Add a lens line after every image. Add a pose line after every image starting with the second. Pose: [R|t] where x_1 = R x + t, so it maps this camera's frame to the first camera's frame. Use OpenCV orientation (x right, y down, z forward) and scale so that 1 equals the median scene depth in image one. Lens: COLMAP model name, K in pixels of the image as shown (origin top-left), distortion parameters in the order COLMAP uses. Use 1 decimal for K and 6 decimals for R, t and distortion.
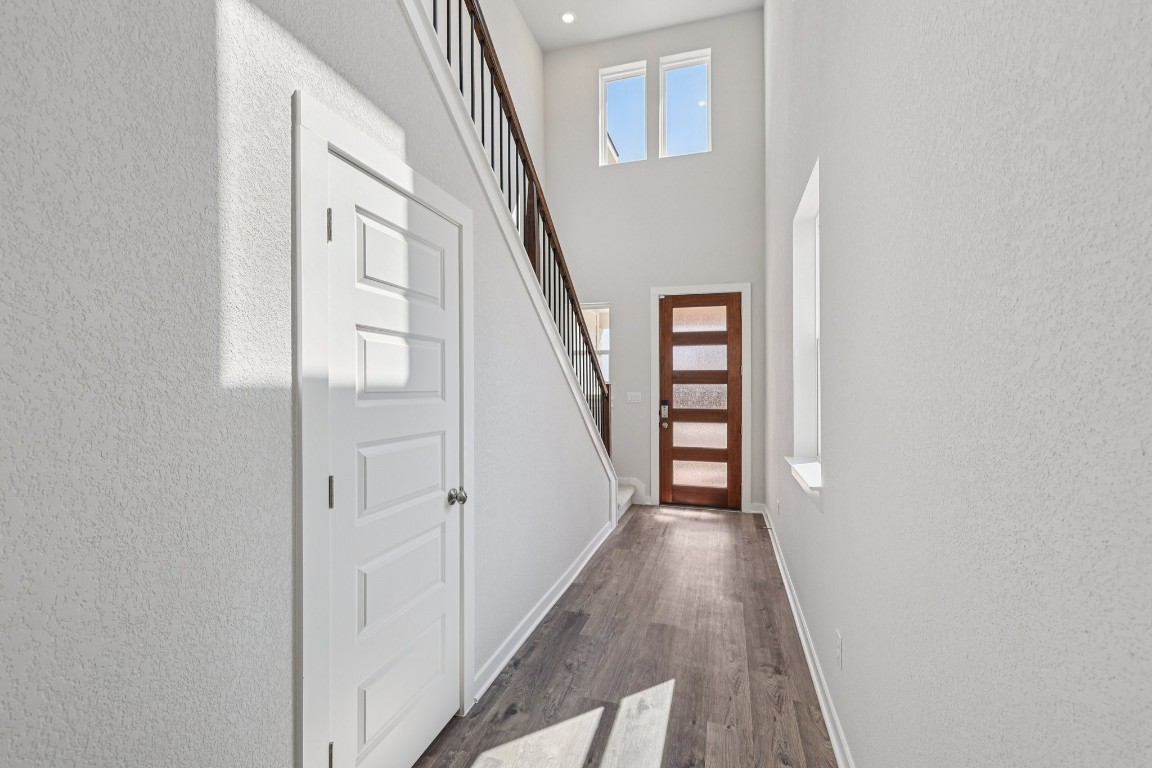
lens RADIAL K [[480.0, 0, 577.2], [0, 480.0, 389.0], [0, 0, 1]] dist [-0.002253, 0.001254]
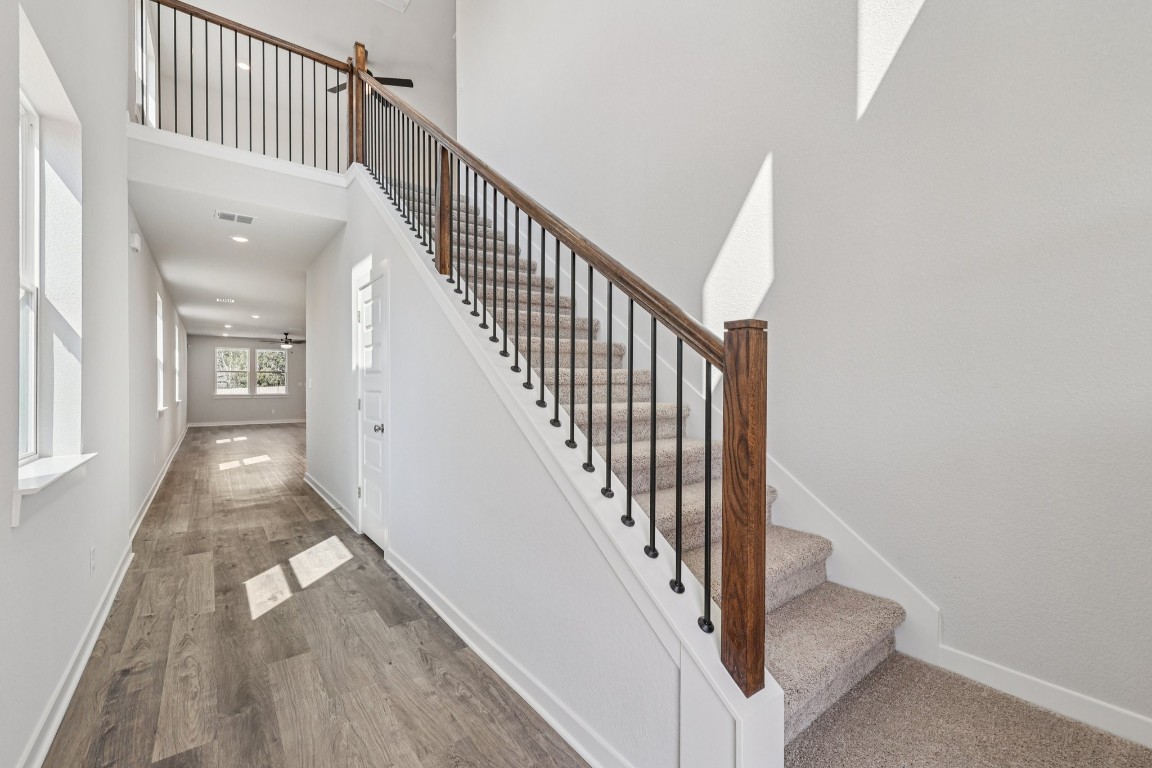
lens RADIAL K [[480.0, 0, 571.1], [0, 480.0, 385.7], [0, 0, 1]] dist [-0.002253, 0.001254]
pose [[-0.584864, 0.001775, -0.811129, 0.624652], [-0.001760, 0.999992, 0.003458, 0.048055], [0.811129, 0.003450, -0.584856, 2.085867]]
